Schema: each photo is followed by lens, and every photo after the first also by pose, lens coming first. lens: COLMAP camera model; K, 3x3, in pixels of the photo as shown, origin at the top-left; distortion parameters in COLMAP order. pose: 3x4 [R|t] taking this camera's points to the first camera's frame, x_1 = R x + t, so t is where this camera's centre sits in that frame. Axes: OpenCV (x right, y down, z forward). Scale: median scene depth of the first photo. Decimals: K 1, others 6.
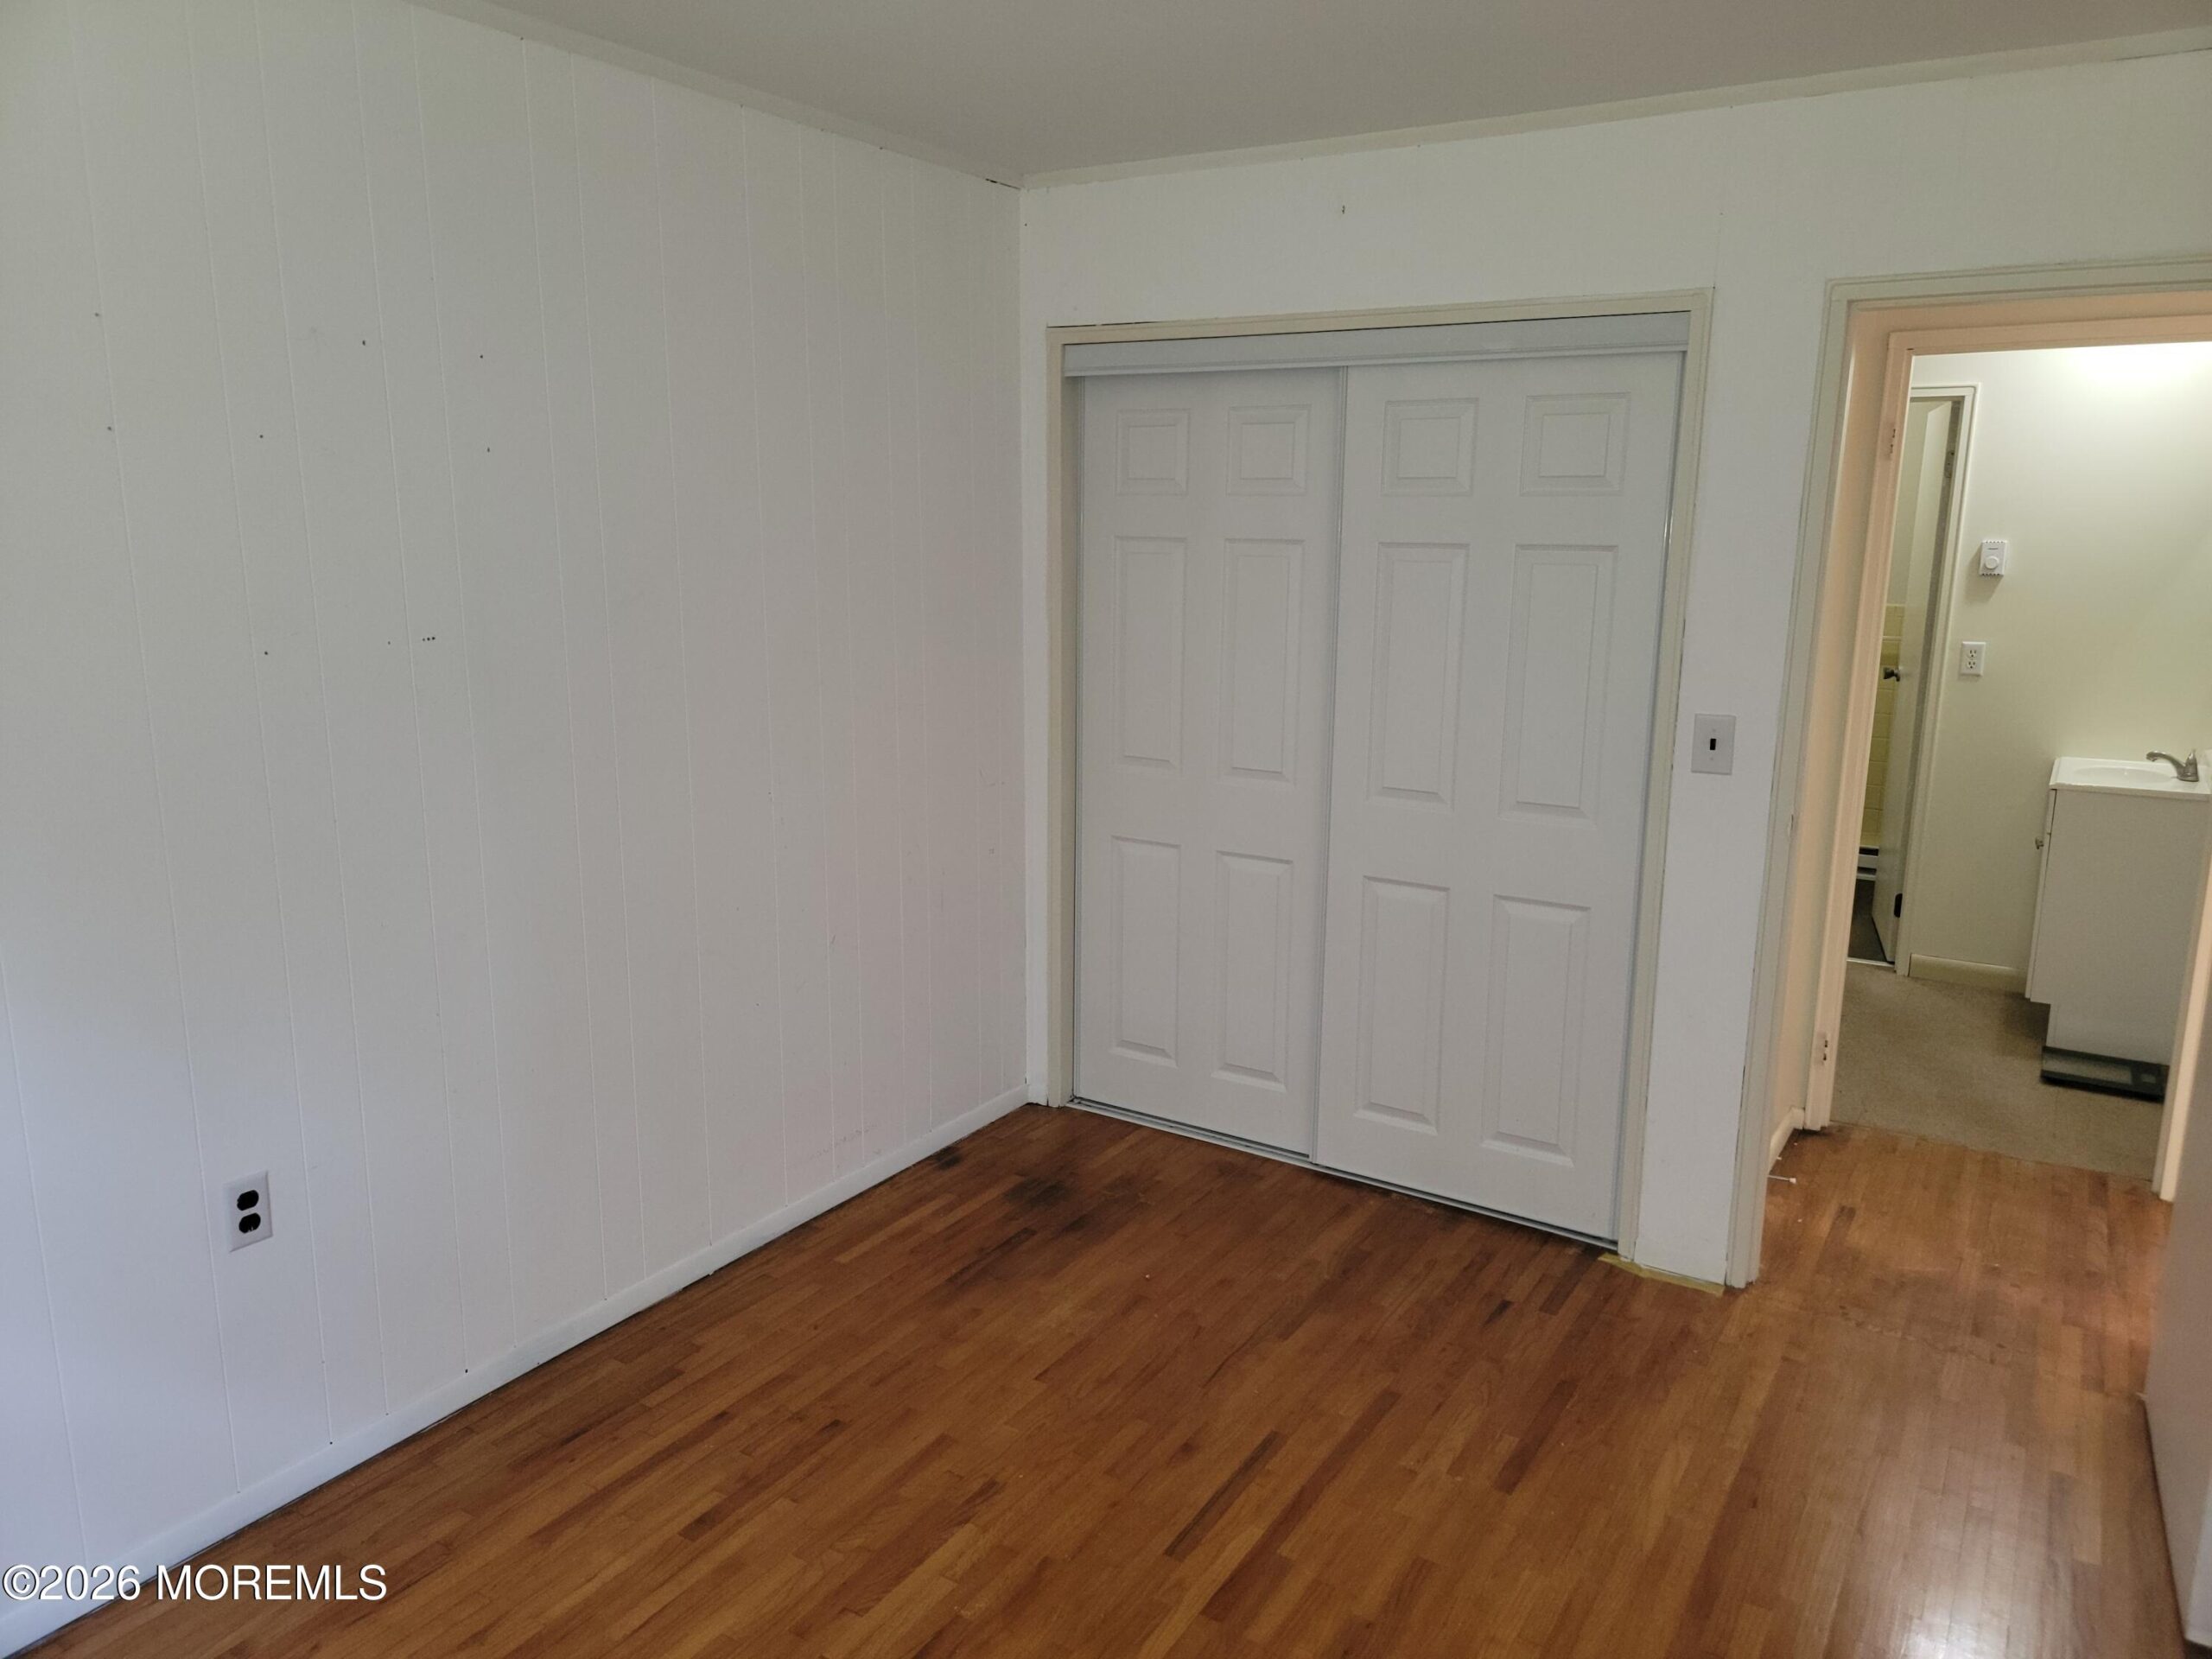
lens RADIAL K [[1553.5, 0, 1119.2], [0, 1553.5, 832.0], [0, 0, 1]] dist [0.065663, -0.055295]
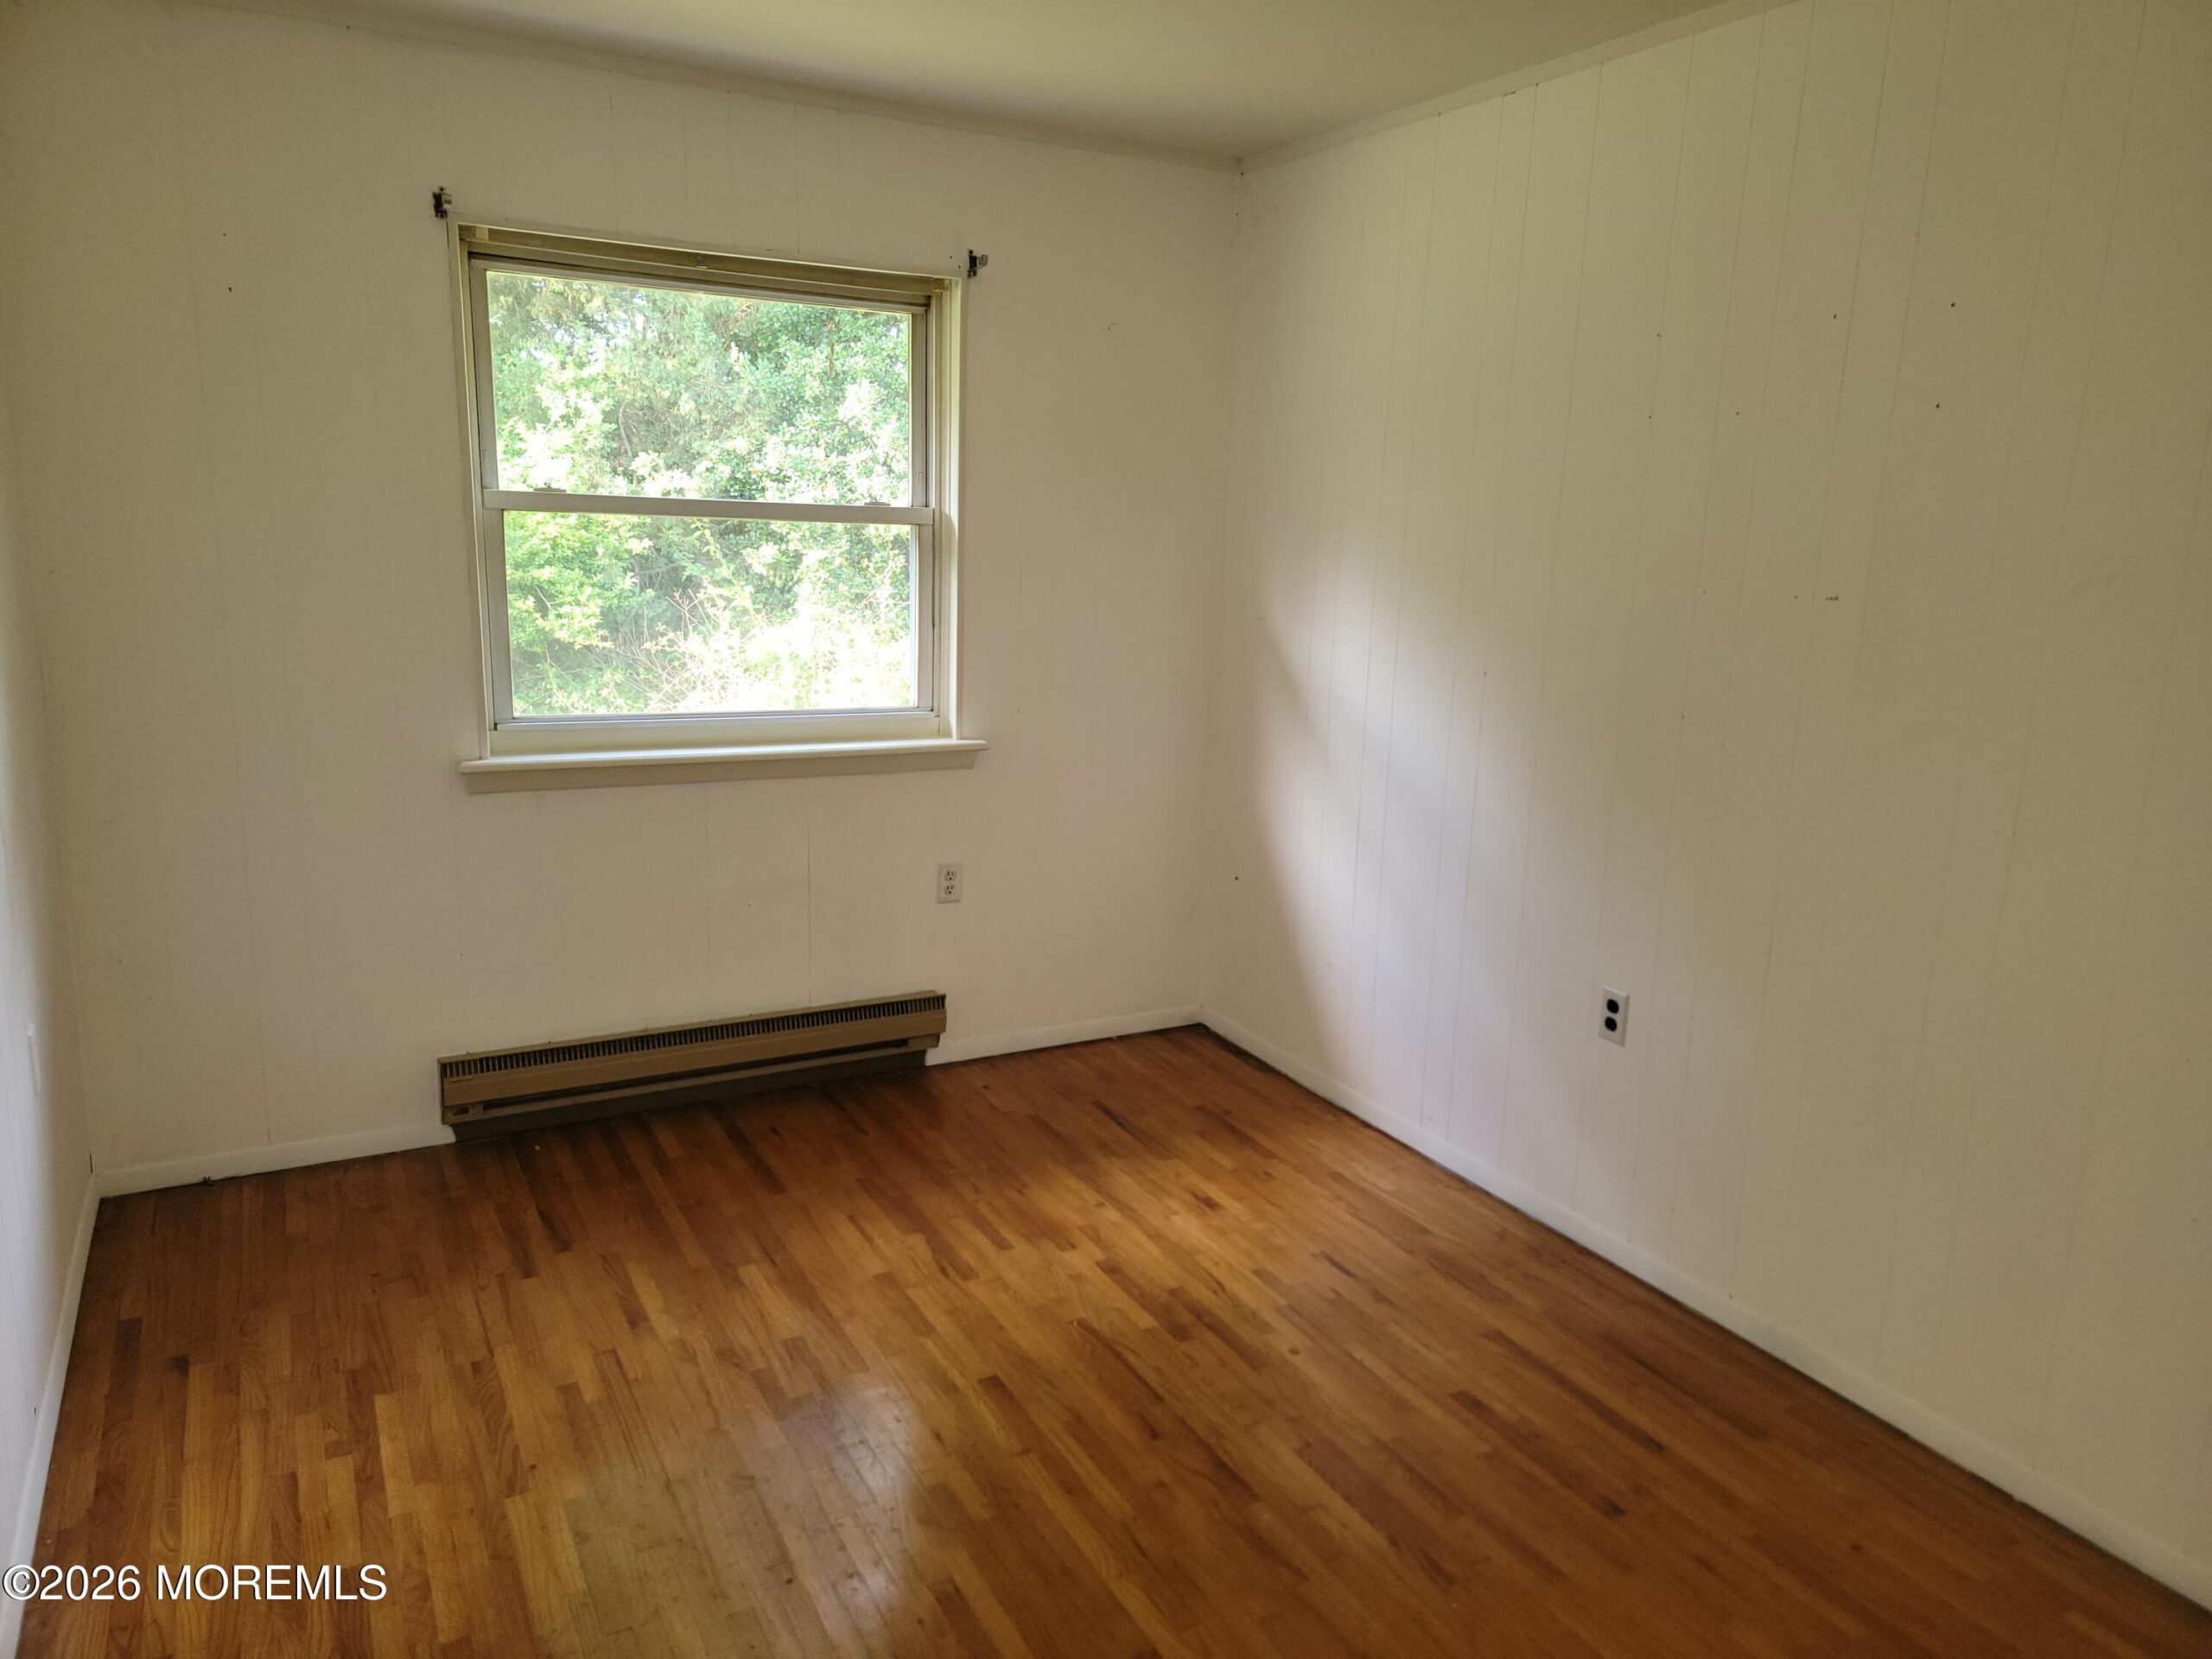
lens RADIAL K [[1527.7, 0, 1116.7], [0, 1527.7, 860.0], [0, 0, 1]] dist [0.078817, -0.069933]
pose [[-0.495526, 0.173413, -0.851106, 1.529414], [-0.207512, 0.927858, 0.309868, -0.403086], [0.843441, 0.330162, -0.423792, 2.484713]]
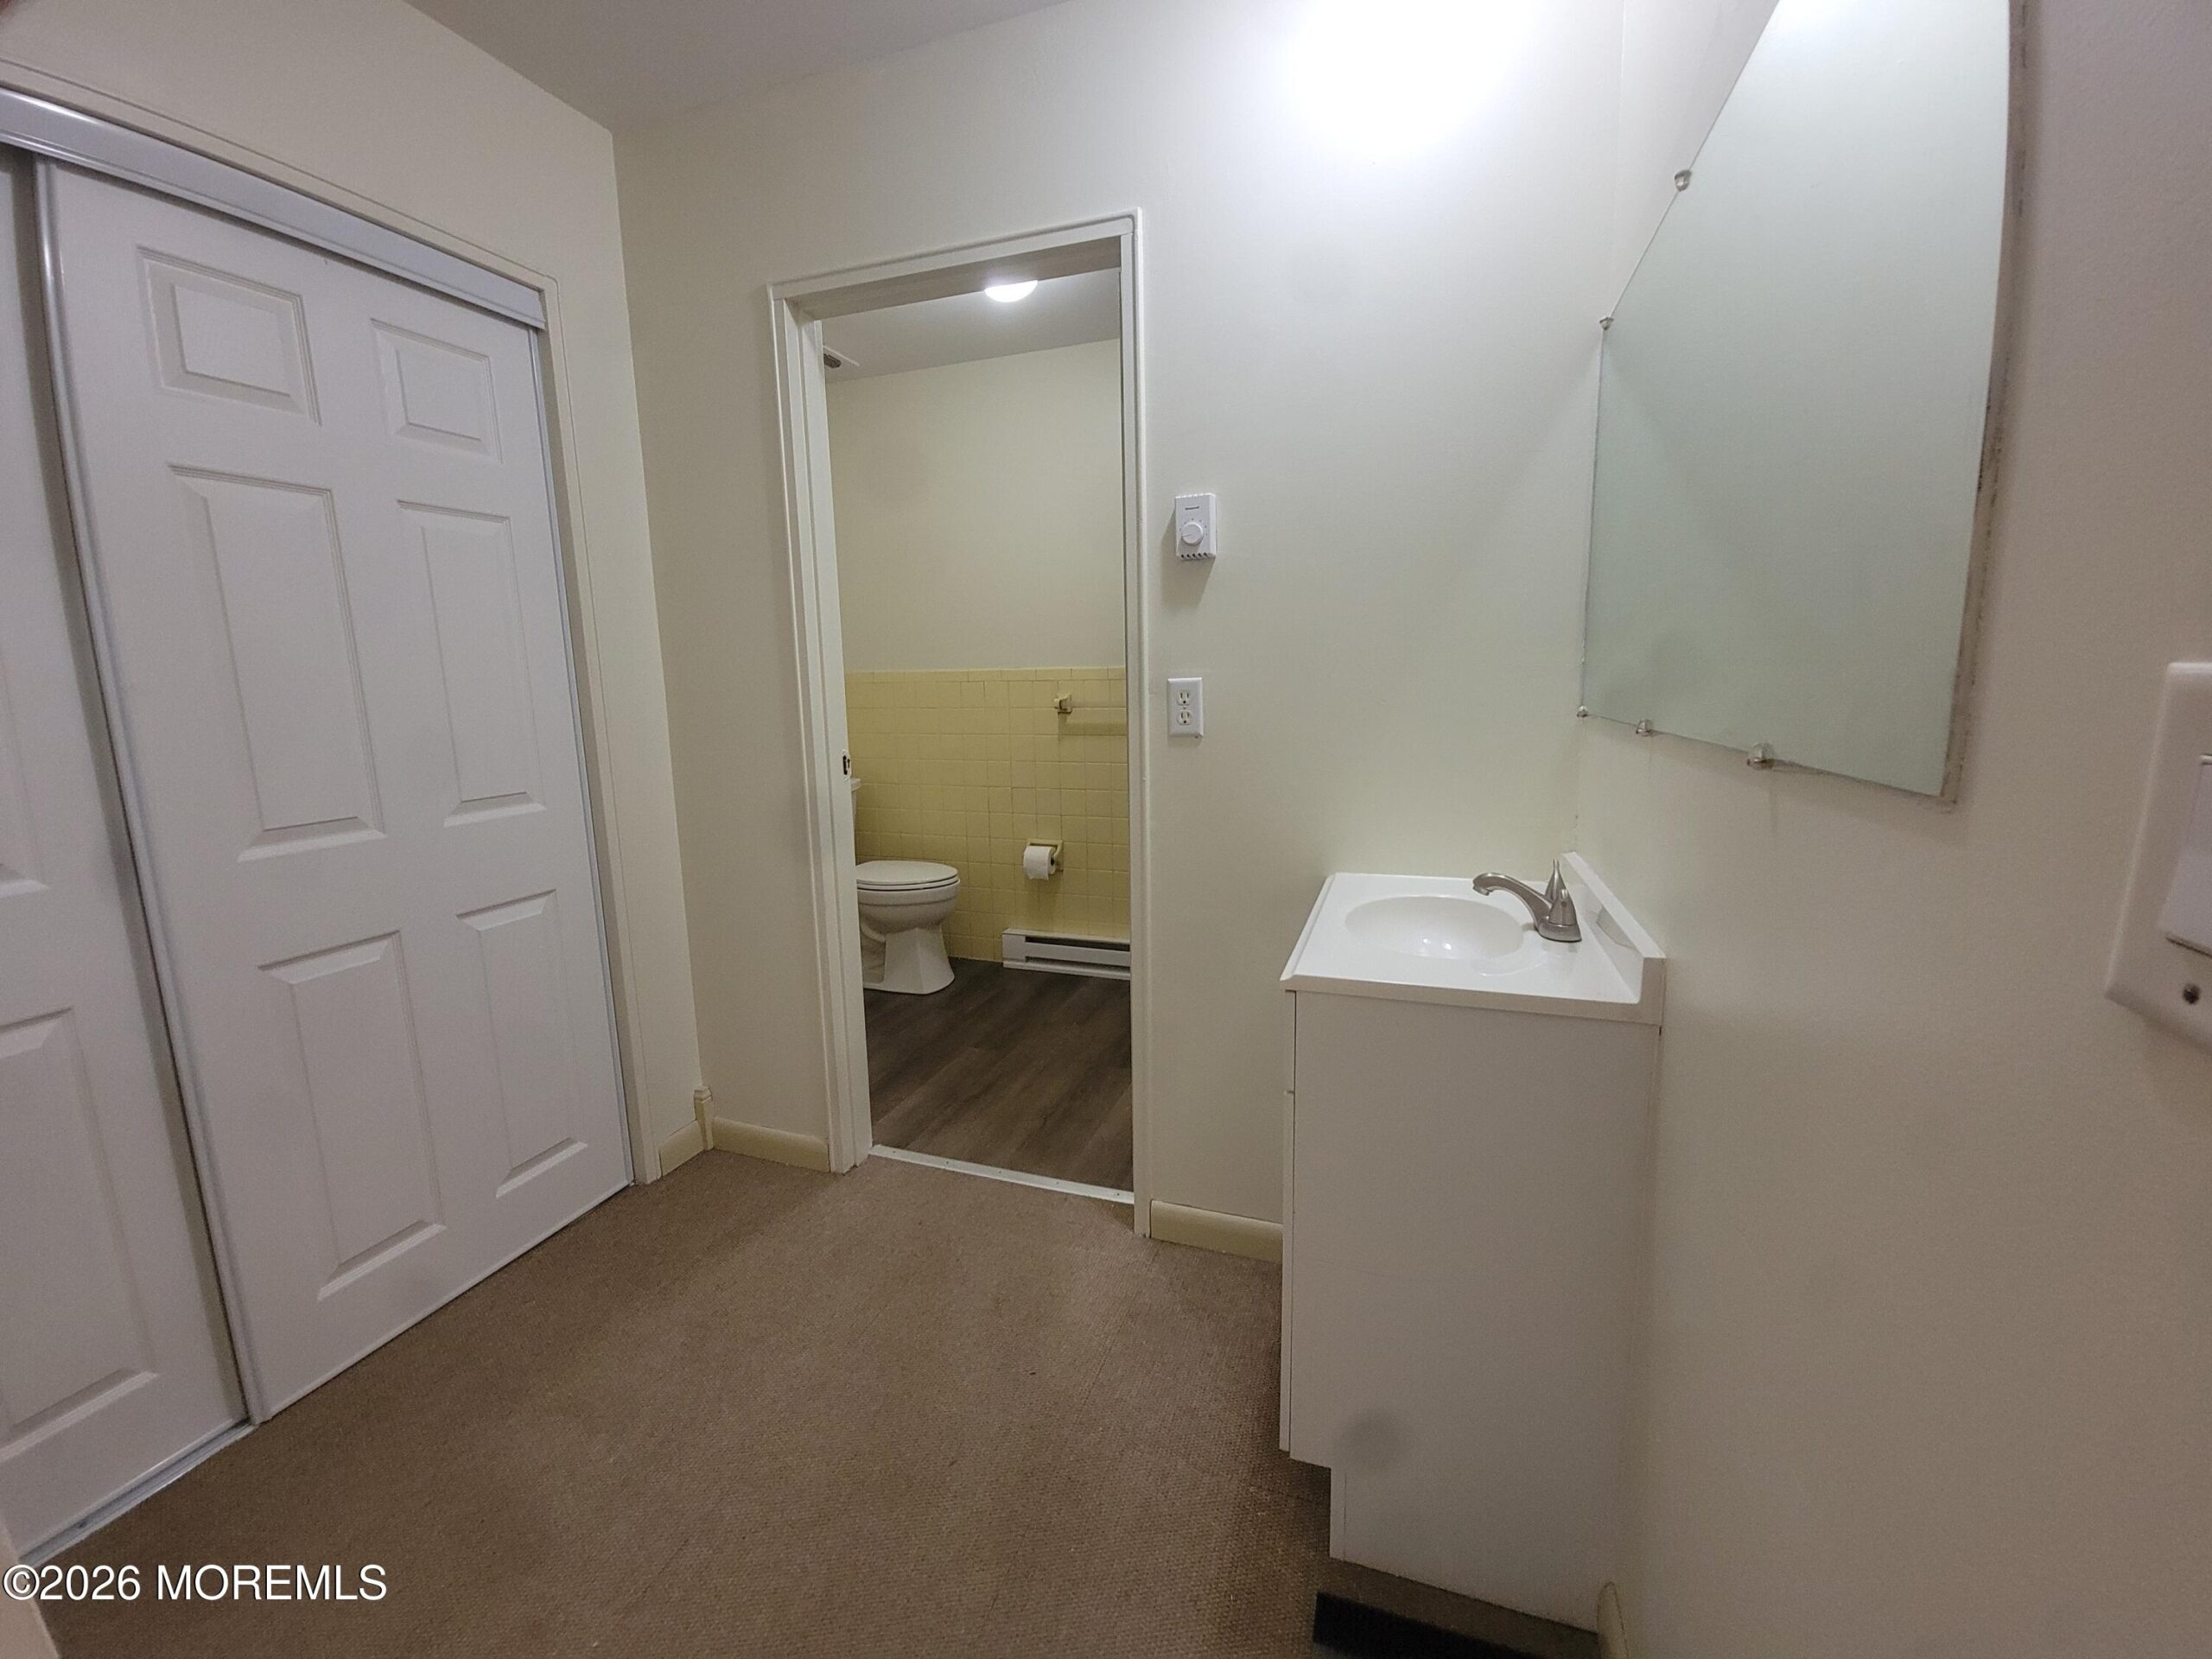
lens RADIAL K [[897.8, 0, 1101.3], [0, 897.8, 821.7], [0, 0, 1]] dist [-0.000772, -0.000147]
pose [[0.977999, -0.072917, 0.195453, 0.442430], [0.078519, 0.996690, -0.021054, -0.063795], [-0.193271, 0.035937, 0.980487, 0.684228]]
